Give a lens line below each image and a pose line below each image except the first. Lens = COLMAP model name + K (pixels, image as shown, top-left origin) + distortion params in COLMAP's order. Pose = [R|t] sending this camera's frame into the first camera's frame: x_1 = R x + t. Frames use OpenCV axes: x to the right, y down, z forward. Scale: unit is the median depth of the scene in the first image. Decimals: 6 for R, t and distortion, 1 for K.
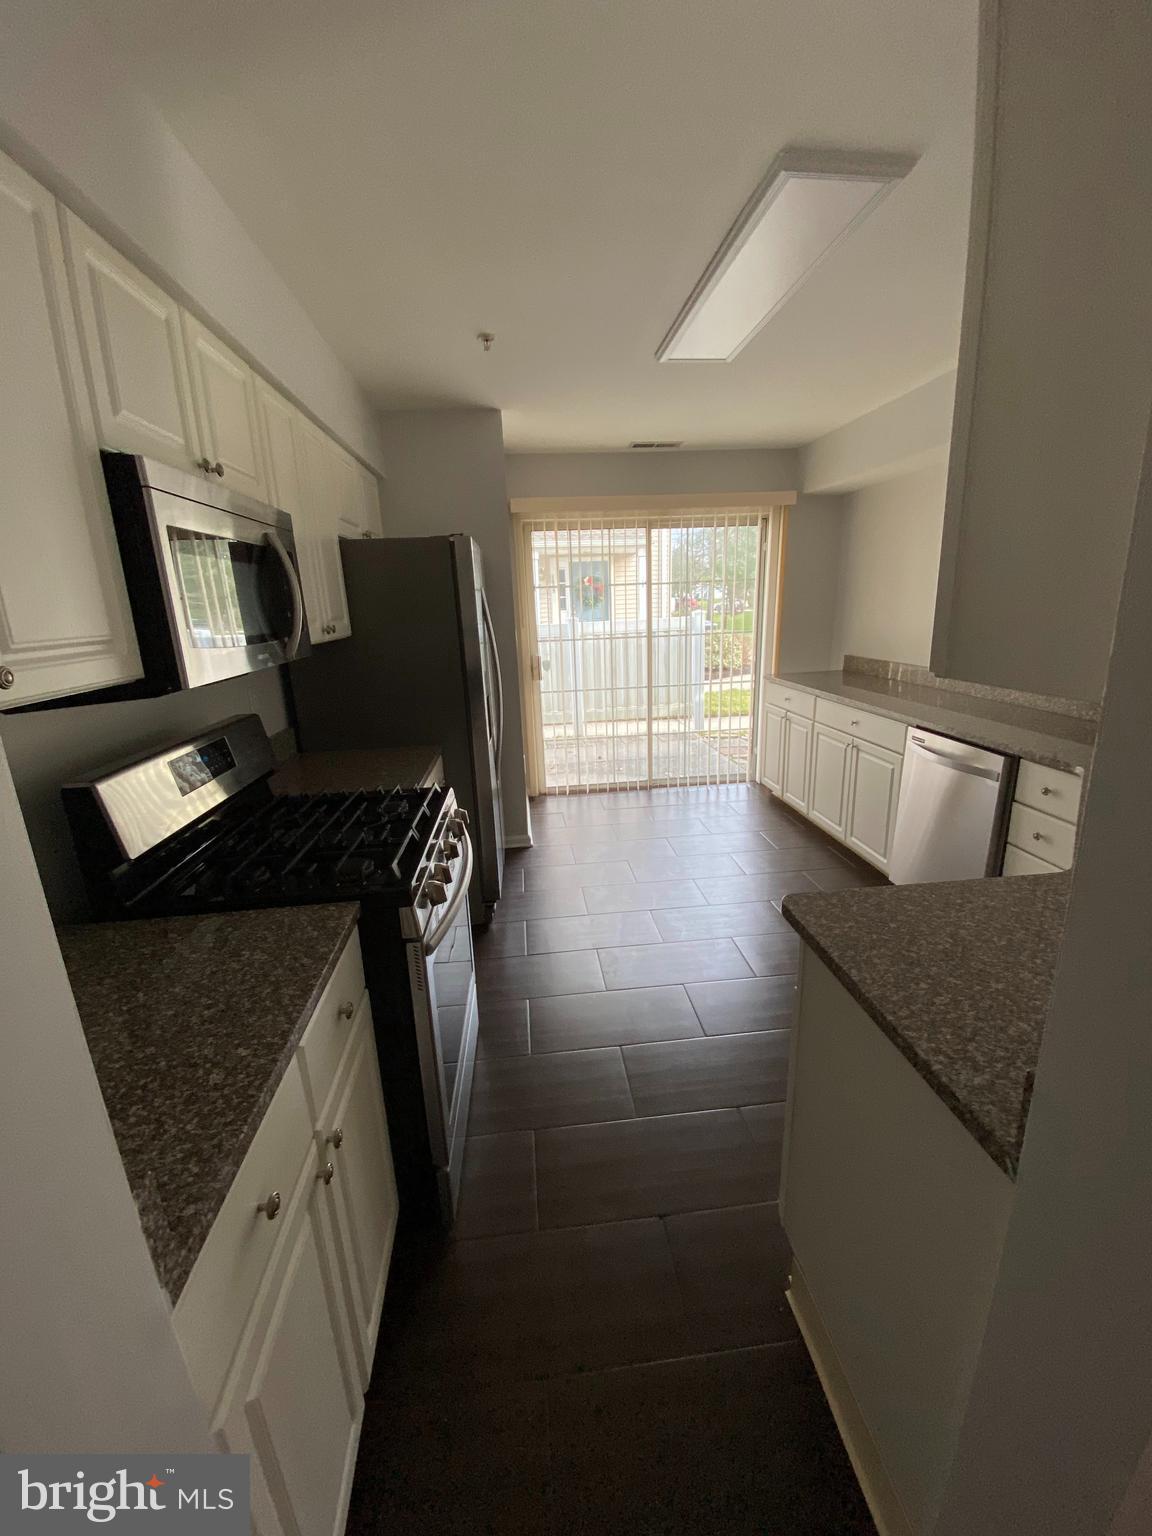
lens RADIAL K [[624.6, 0, 574.2], [0, 624.6, 781.1], [0, 0, 1]] dist [0.019158, -0.017085]
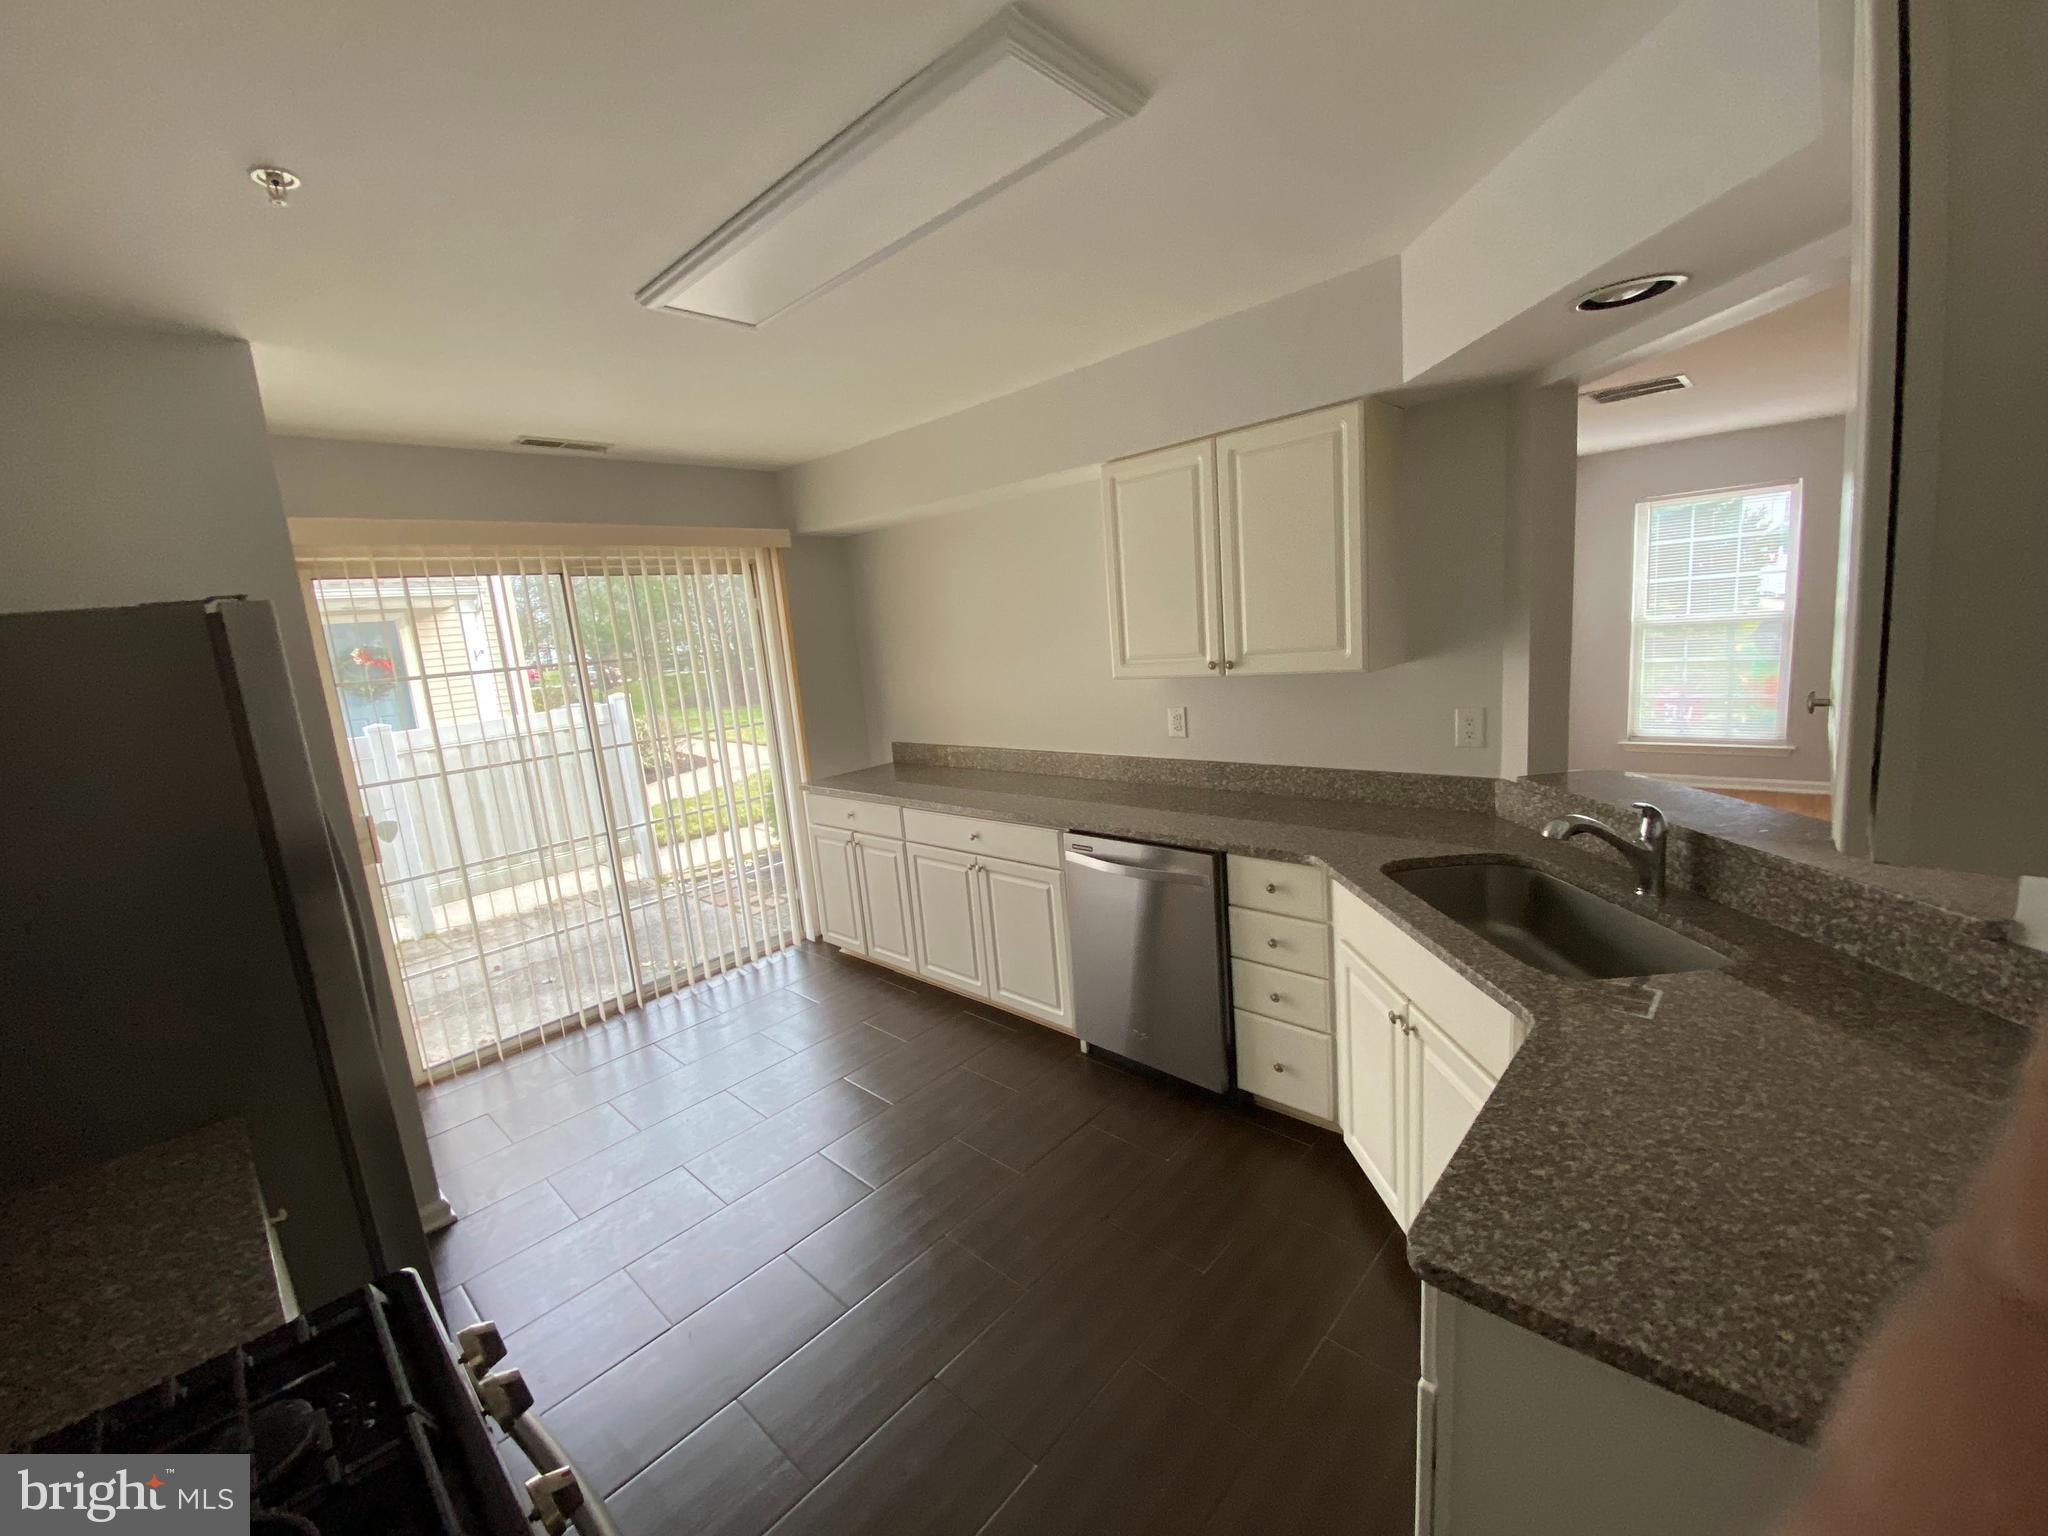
lens RADIAL K [[825.4, 0, 1029.6], [0, 825.4, 764.0], [0, 0, 1]] dist [0.038801, -0.036779]
pose [[0.747858, -0.137545, 0.649454, -0.090137], [0.237397, 0.969020, -0.068142, -0.072537], [-0.619961, 0.205139, 0.757342, 0.166321]]
